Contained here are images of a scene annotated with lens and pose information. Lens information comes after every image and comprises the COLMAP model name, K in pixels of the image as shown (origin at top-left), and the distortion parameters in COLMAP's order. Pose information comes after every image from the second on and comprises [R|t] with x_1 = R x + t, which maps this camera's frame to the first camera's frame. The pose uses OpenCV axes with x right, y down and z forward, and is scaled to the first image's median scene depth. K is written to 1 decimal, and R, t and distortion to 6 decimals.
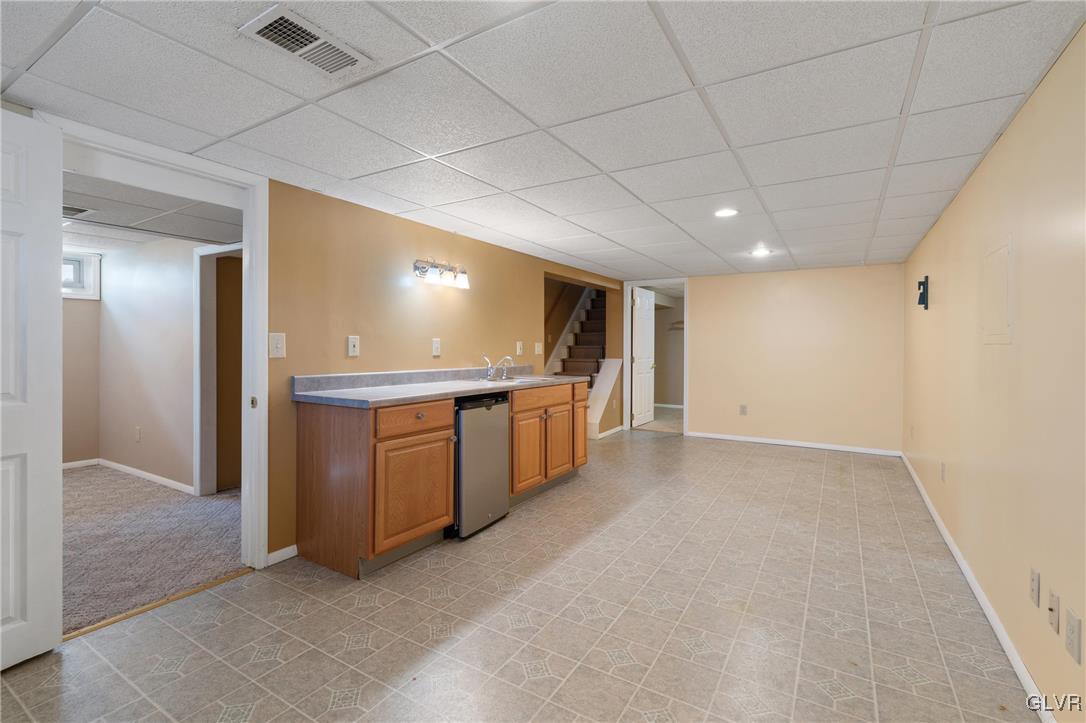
lens RADIAL K [[500.7, 0, 545.9], [0, 500.7, 342.6], [0, 0, 1]] dist [0.002233, 0.000209]
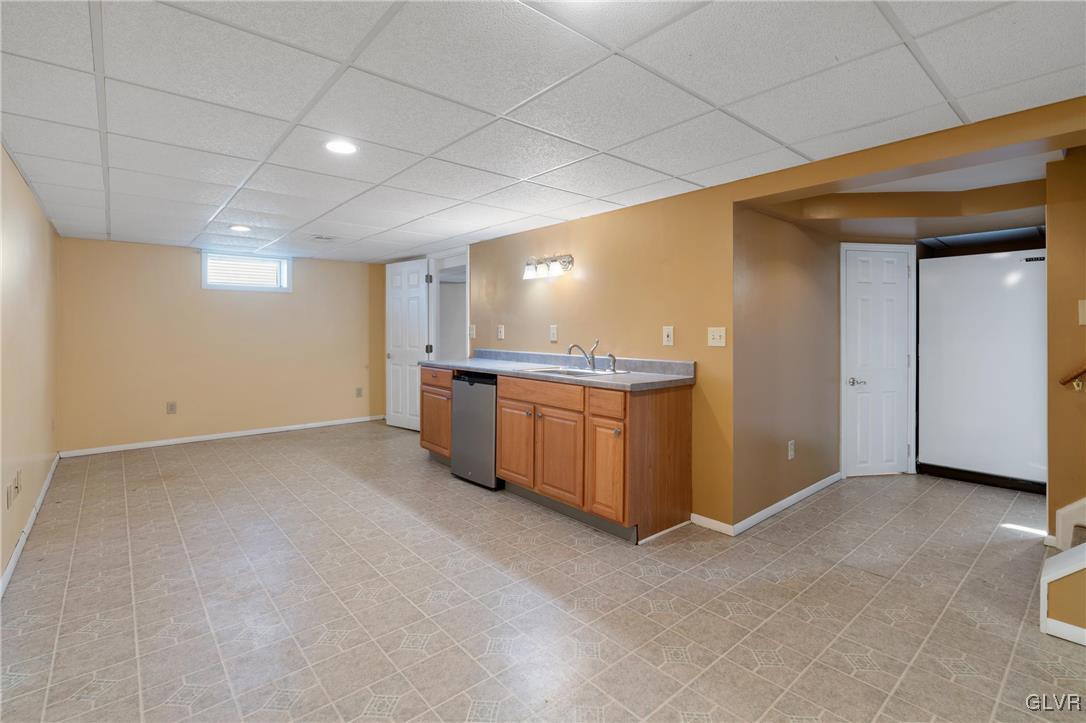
lens RADIAL K [[498.1, 0, 565.7], [0, 498.1, 336.9], [0, 0, 1]] dist [-0.069014, 0.013657]
pose [[-0.287985, 0.005043, -0.957622, 0.864911], [0.002443, 0.999987, 0.004531, 0.012753], [0.957632, -0.001035, -0.287993, 1.413644]]
